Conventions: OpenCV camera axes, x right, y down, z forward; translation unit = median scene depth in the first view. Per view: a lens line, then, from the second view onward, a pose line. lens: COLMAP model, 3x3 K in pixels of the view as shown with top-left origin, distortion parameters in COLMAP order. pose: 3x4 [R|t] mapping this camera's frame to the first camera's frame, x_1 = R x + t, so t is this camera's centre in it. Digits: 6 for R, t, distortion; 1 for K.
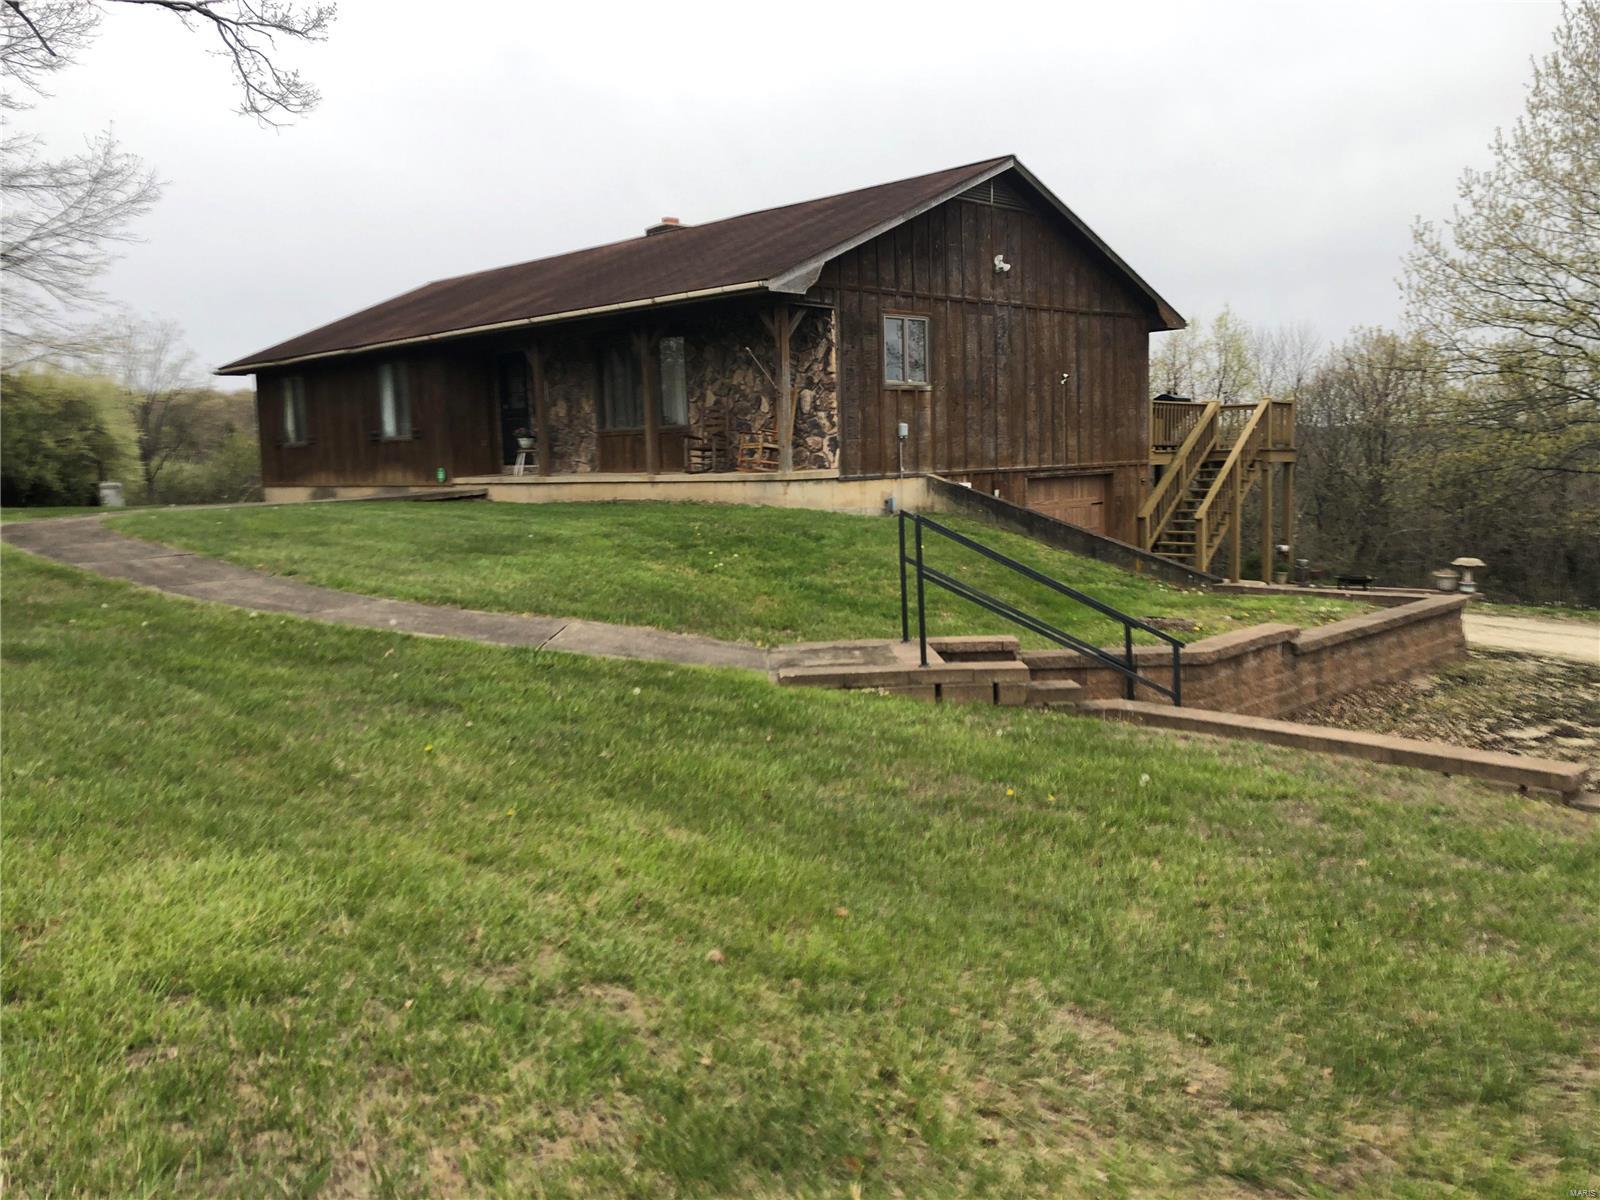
lens RADIAL K [[1275.1, 0, 823.4], [0, 1275.1, 571.8], [0, 0, 1]] dist [0.047876, -0.004752]
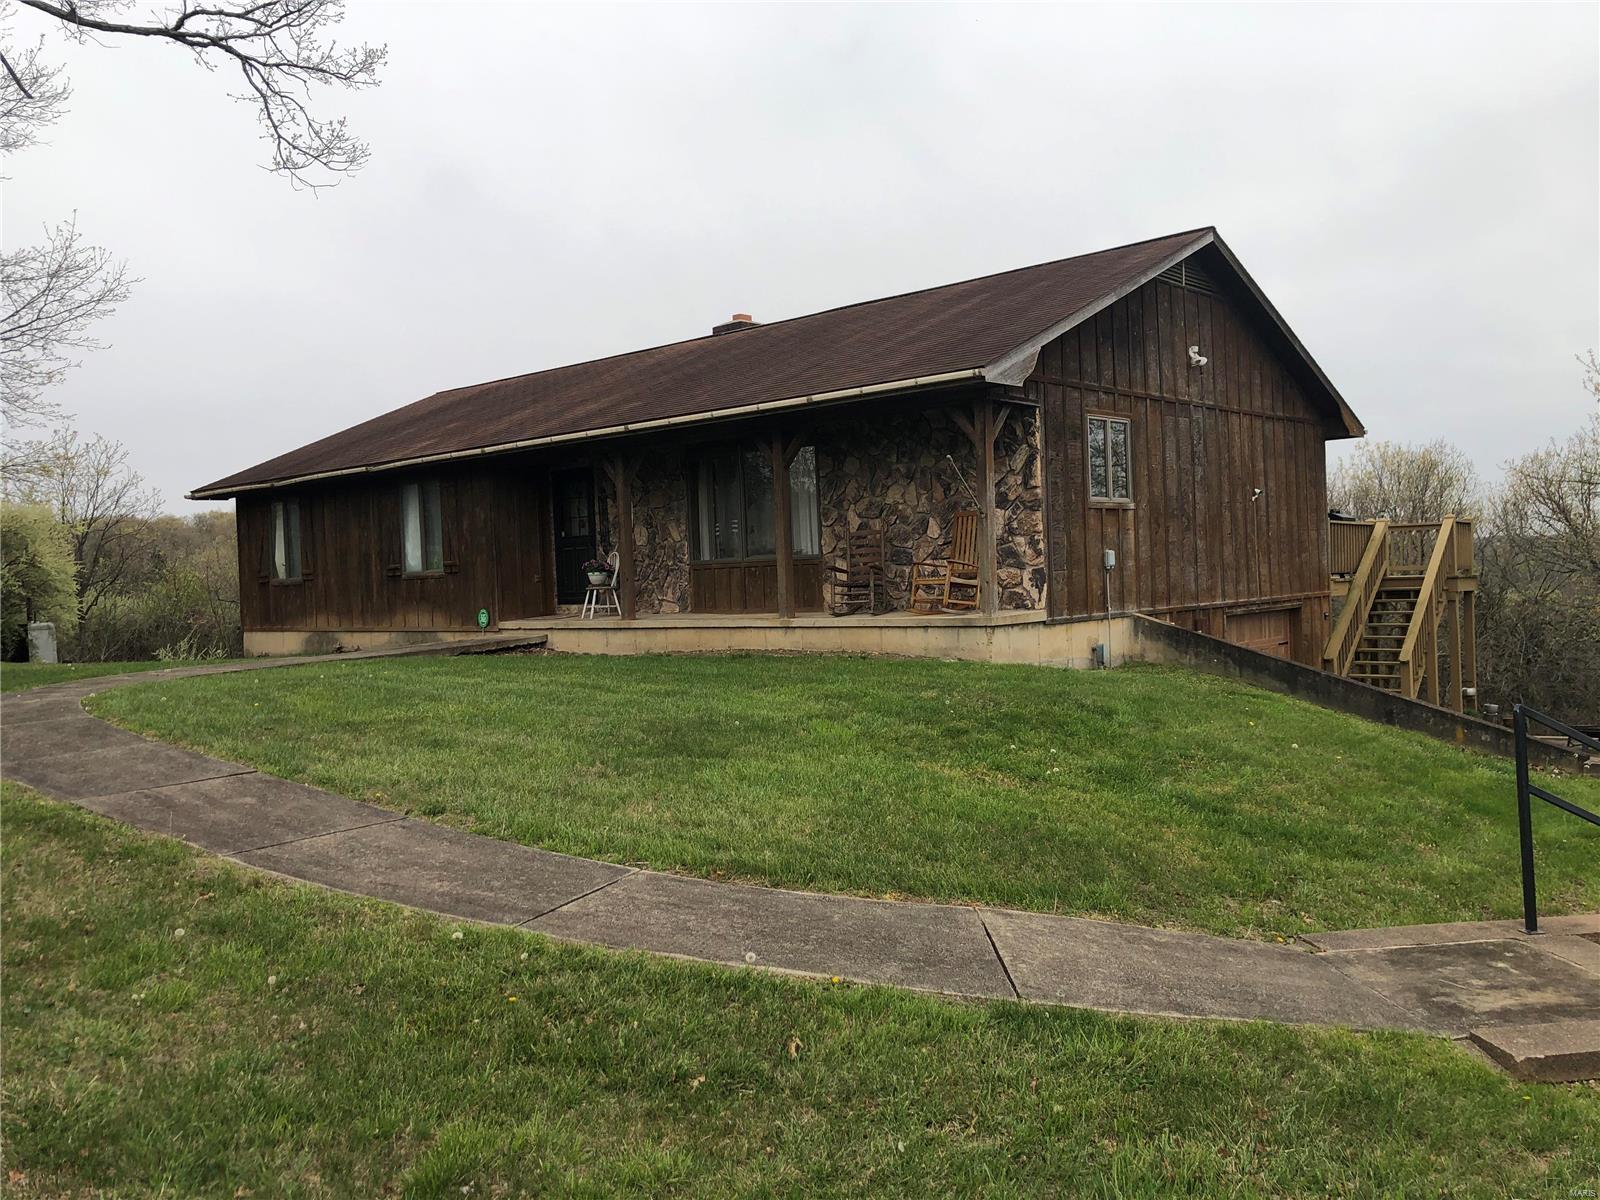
lens RADIAL K [[1275.1, 0, 823.4], [0, 1275.1, 571.8], [0, 0, 1]] dist [0.047876, -0.004752]
pose [[0.998609, -0.009396, 0.051874, -0.147204], [0.014285, 0.995404, -0.094697, -0.028798], [-0.050746, 0.095306, 0.994154, 0.209767]]
